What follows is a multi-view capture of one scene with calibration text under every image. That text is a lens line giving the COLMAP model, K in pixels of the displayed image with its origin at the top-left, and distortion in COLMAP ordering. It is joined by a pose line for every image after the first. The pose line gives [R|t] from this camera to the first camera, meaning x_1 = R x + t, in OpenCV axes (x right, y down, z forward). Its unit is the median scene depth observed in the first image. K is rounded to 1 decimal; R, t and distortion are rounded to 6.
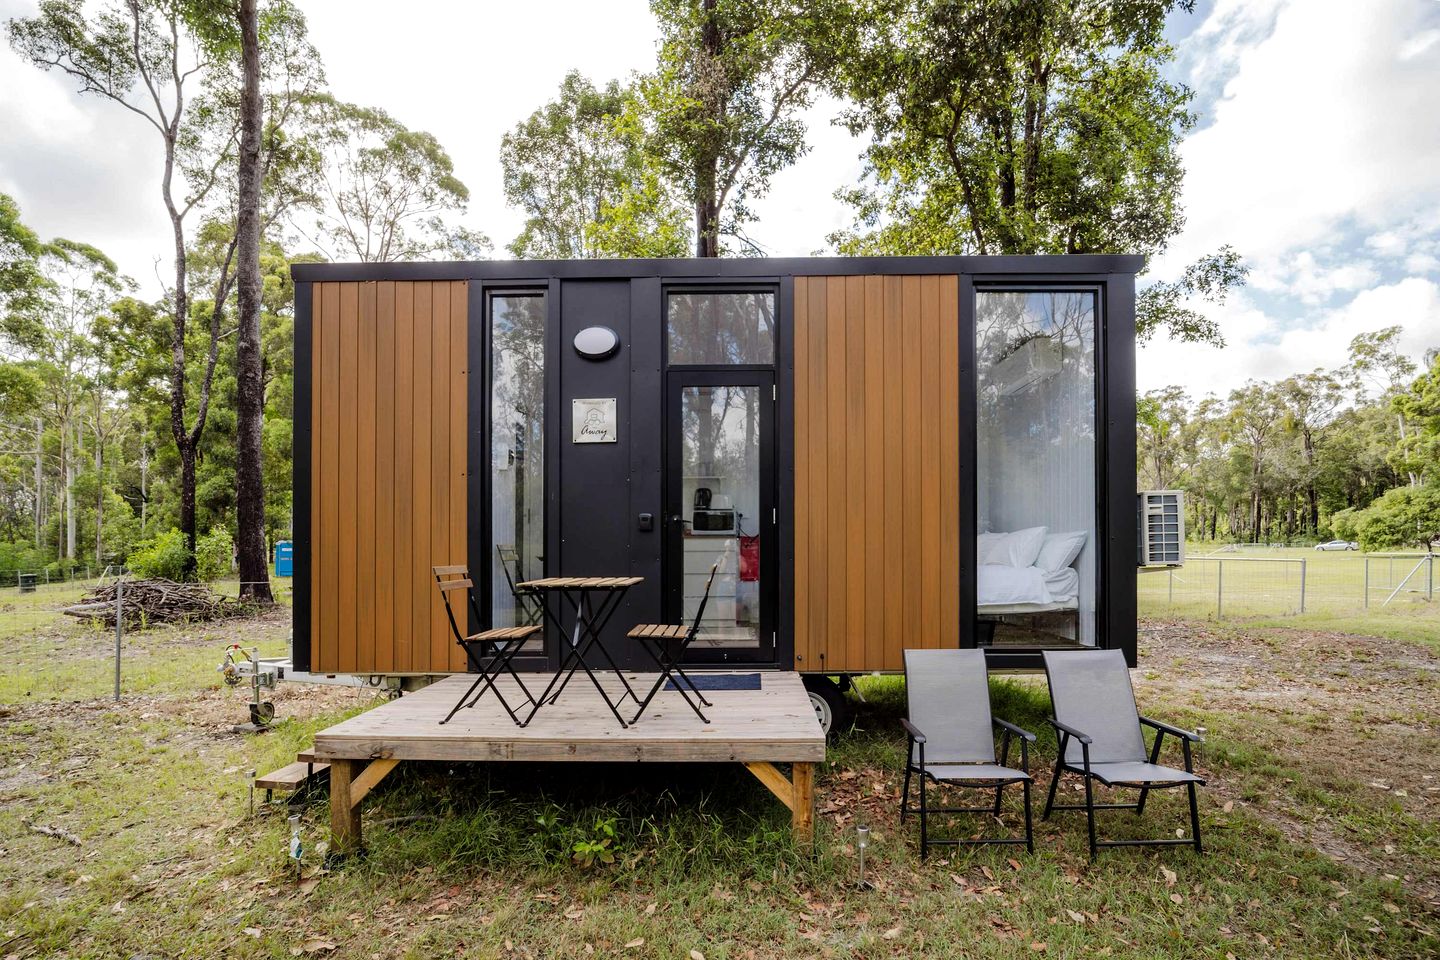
lens RADIAL K [[650.3, 0, 719.8], [0, 650.3, 553.5], [0, 0, 1]] dist [-0.003115, -0.000805]
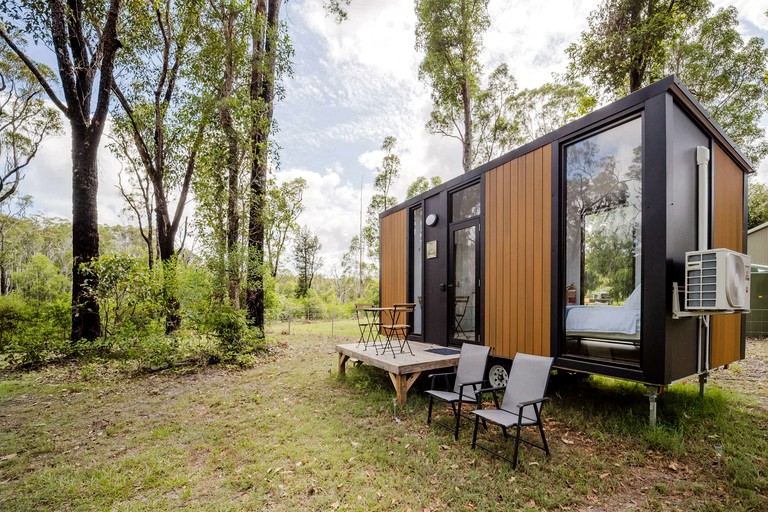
lens RADIAL K [[343.3, 0, 398.5], [0, 343.3, 307.6], [0, 0, 1]] dist [-0.031611, 0.005050]
pose [[0.528118, 0.019377, -0.848950, 0.928870], [0.002831, 0.999694, 0.024579, -0.003161], [0.849166, -0.015384, 0.527902, 0.142593]]
